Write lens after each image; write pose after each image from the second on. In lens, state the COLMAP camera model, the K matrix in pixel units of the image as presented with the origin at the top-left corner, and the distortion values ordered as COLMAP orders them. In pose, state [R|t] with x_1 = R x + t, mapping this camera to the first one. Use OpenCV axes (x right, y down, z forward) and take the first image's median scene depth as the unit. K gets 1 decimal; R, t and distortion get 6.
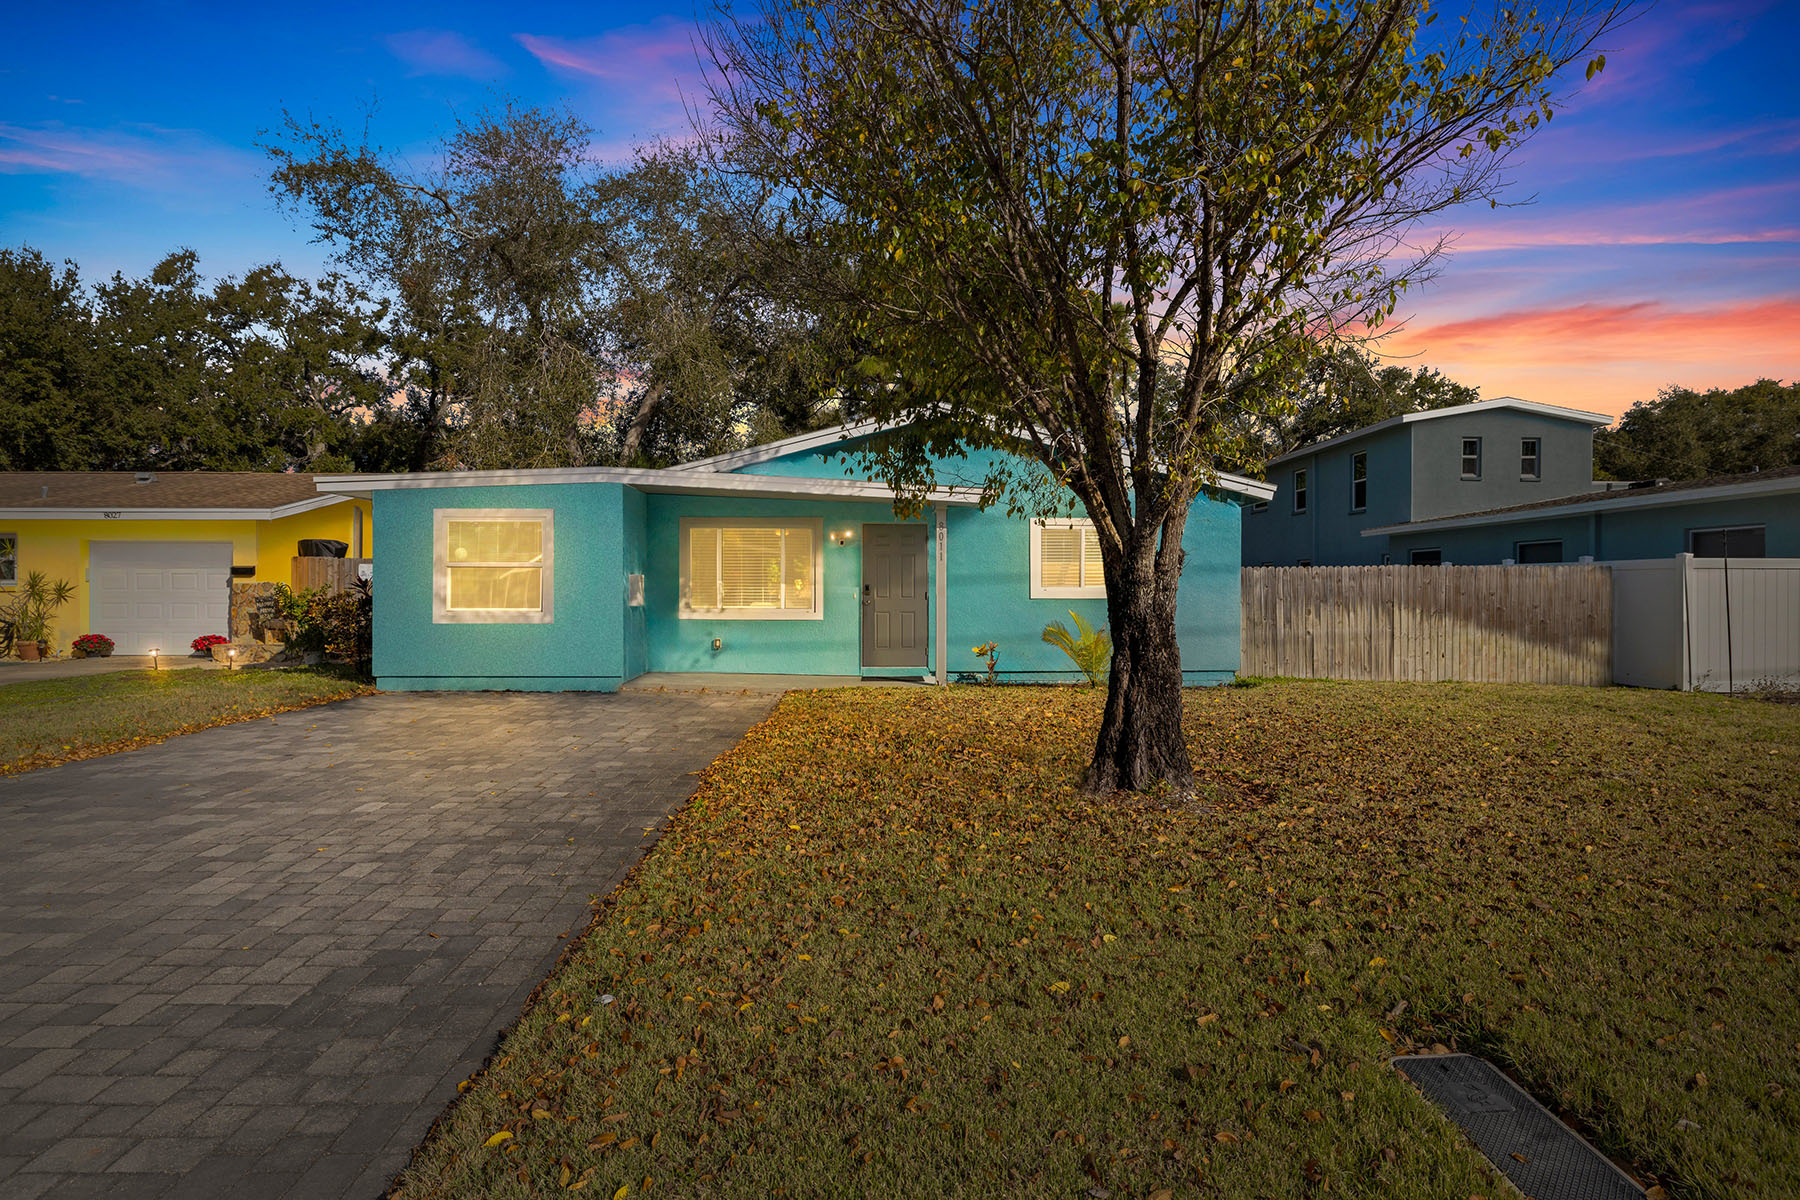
lens RADIAL K [[974.1, 0, 900.0], [0, 974.1, 600.0], [0, 0, 1]] dist [-0.002076, 0.000087]
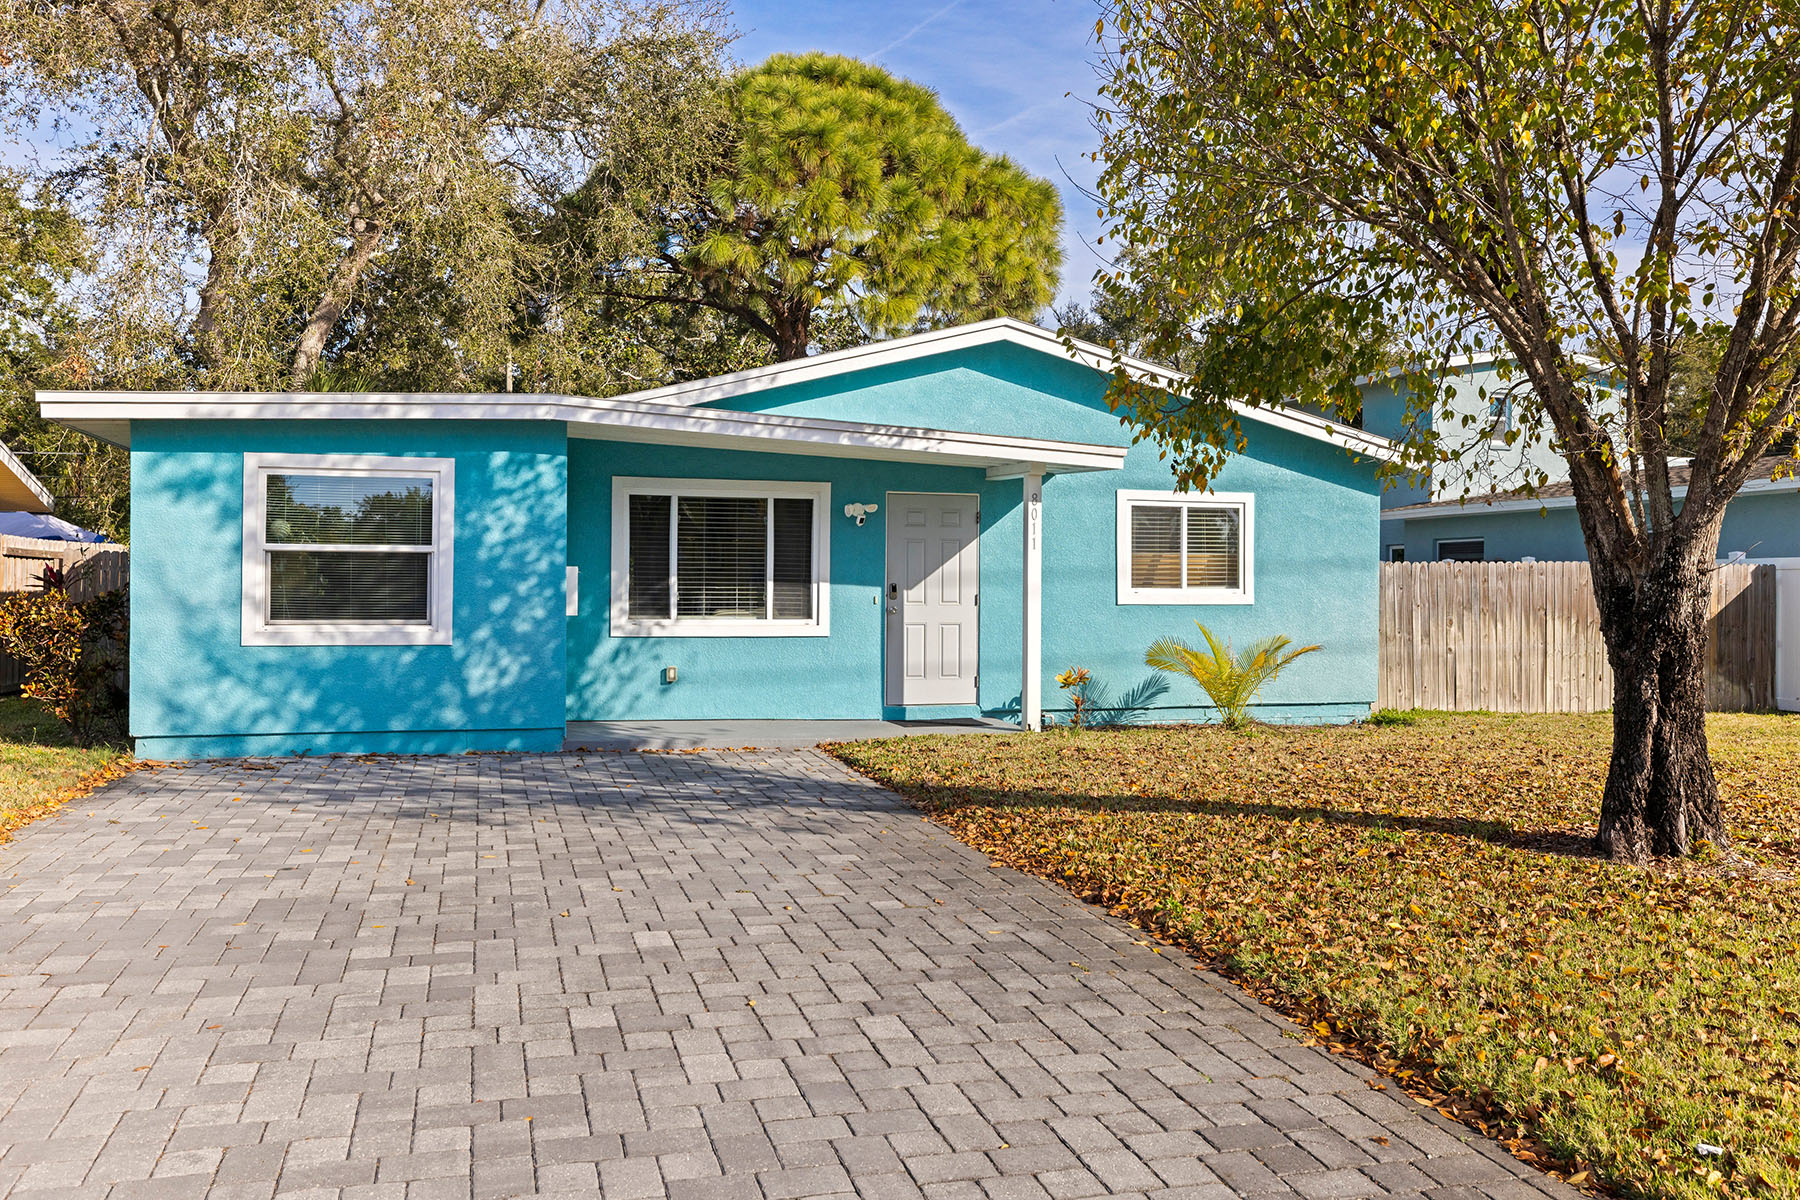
lens RADIAL K [[1466.6, 0, 900.0], [0, 1466.6, 600.0], [0, 0, 1]] dist [0.000283, -0.002858]
pose [[0.964627, 0.002031, 0.263610, -0.296275], [-0.001168, 0.999993, -0.003429, -0.000607], [-0.263615, 0.002999, 0.964623, 0.022570]]
